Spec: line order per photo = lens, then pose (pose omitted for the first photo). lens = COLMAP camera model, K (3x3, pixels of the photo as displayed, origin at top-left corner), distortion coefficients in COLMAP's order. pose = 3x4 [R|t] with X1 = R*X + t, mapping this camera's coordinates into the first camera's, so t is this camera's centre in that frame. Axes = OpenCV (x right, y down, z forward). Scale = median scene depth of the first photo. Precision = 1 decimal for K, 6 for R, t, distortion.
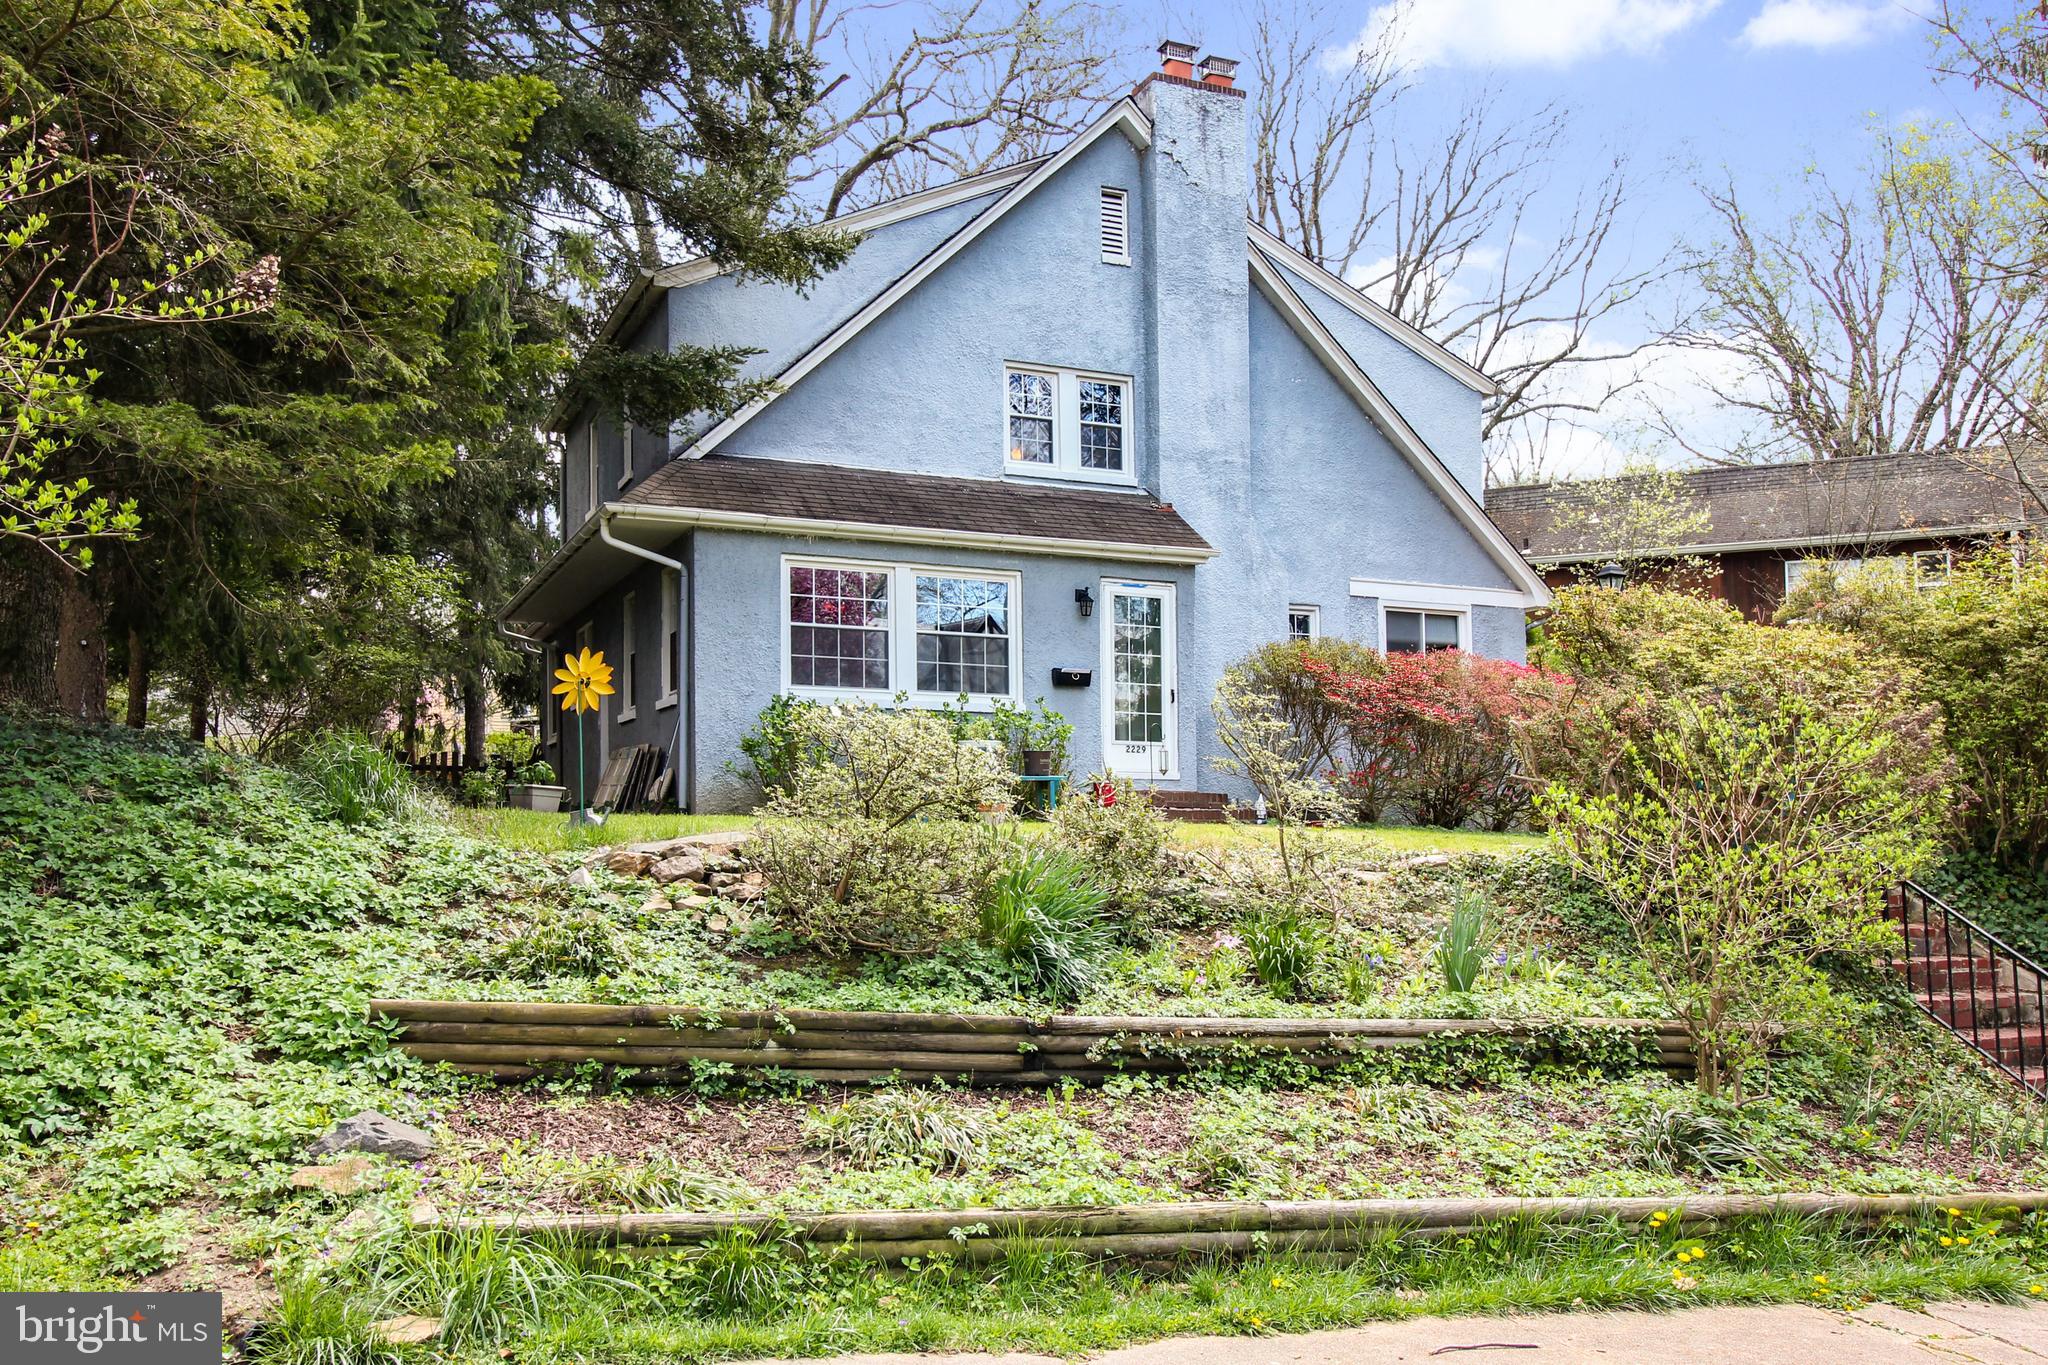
lens RADIAL K [[1776.9, 0, 1034.3], [0, 1776.9, 693.1], [0, 0, 1]] dist [0.004266, -0.003318]
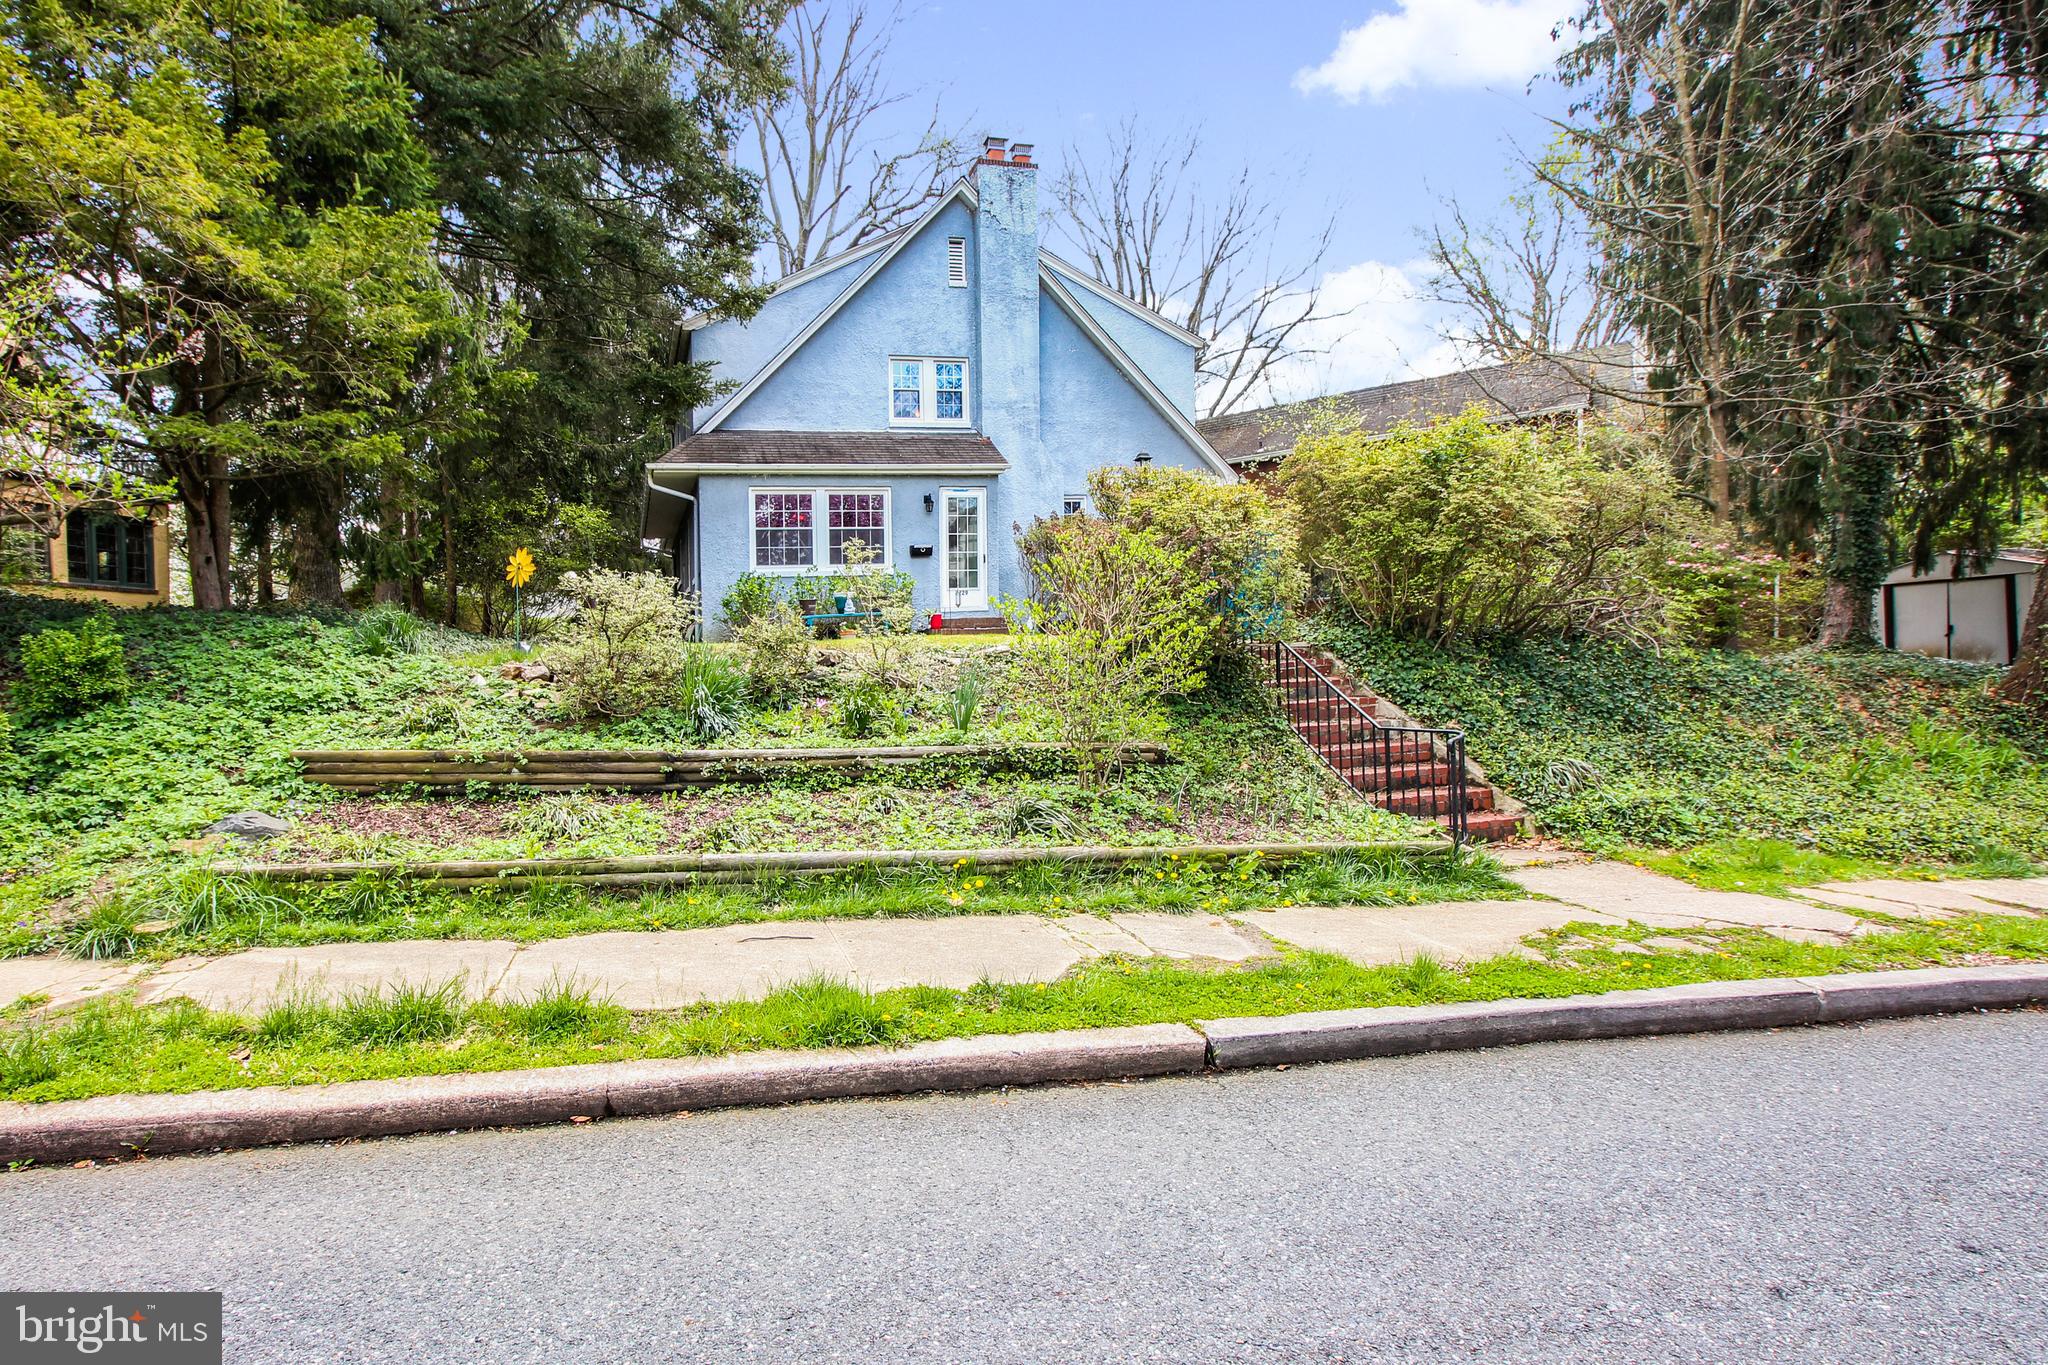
lens RADIAL K [[1088.5, 0, 1009.1], [0, 1088.5, 662.7], [0, 0, 1]] dist [-0.004589, 0.001222]
pose [[0.982716, -0.043148, -0.180022, 0.465586], [0.057717, 0.995398, 0.076490, 0.037038], [0.175893, -0.085558, 0.980684, 0.057043]]
